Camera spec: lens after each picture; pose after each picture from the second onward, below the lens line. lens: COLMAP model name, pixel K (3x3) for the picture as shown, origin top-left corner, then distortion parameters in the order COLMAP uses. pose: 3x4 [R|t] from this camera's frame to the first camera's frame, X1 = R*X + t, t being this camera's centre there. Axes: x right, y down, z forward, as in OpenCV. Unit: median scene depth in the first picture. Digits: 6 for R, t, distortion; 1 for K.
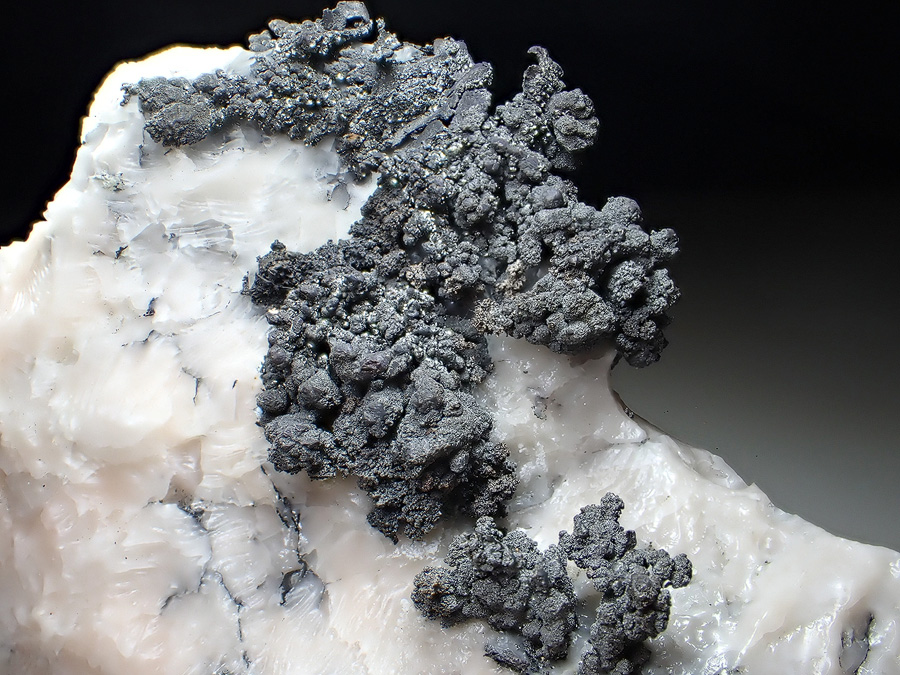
lens RADIAL K [[1270.1, 0, 445.9], [0, 1270.1, 337.3], [0, 0, 1]] dist [-0.025574, 0.000000]
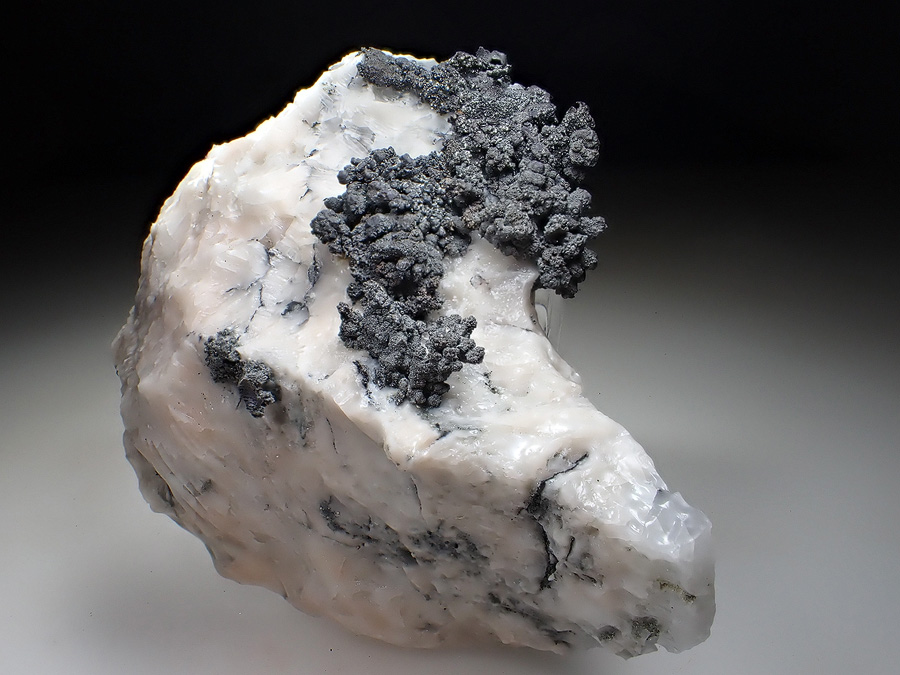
lens RADIAL K [[920.2, 0, 450.6], [0, 920.2, 336.7], [0, 0, 1]] dist [0.022543, 0.000000]
pose [[0.853216, 0.386080, -0.350664, 0.459094], [-0.458566, 0.875616, -0.151706, 0.293741], [0.248476, 0.290240, 0.924132, -0.052897]]
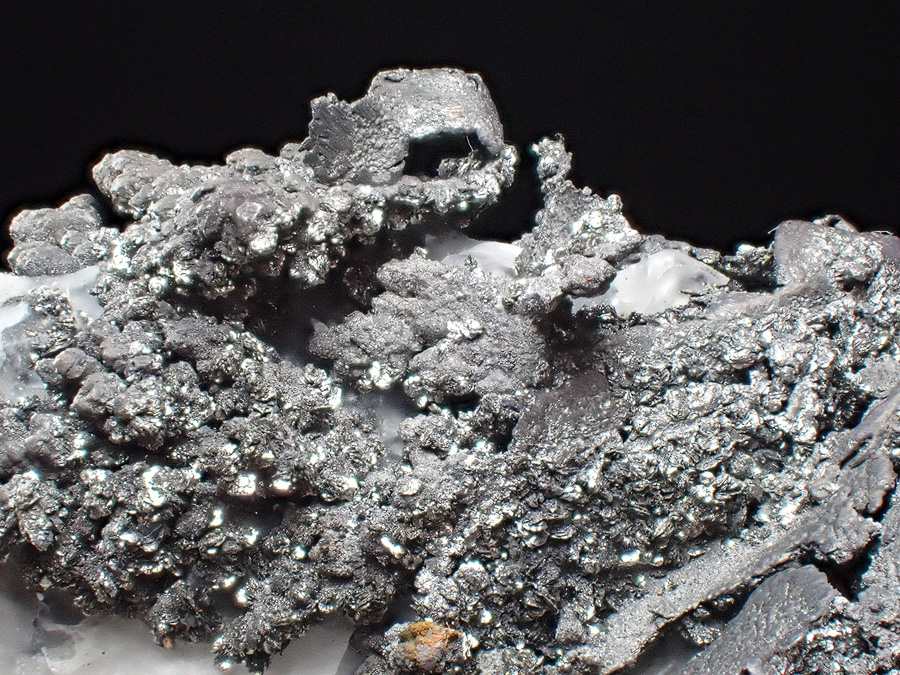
lens RADIAL K [[2625.2, 0, 449.0], [0, 2625.2, 337.3], [0, 0, 1]] dist [0.258891, 0.000000]
pose [[0.998896, 0.001887, -0.046931, -0.047607], [-0.012398, 0.974349, -0.224702, -0.103693], [0.045303, 0.225036, 0.973297, 0.527162]]
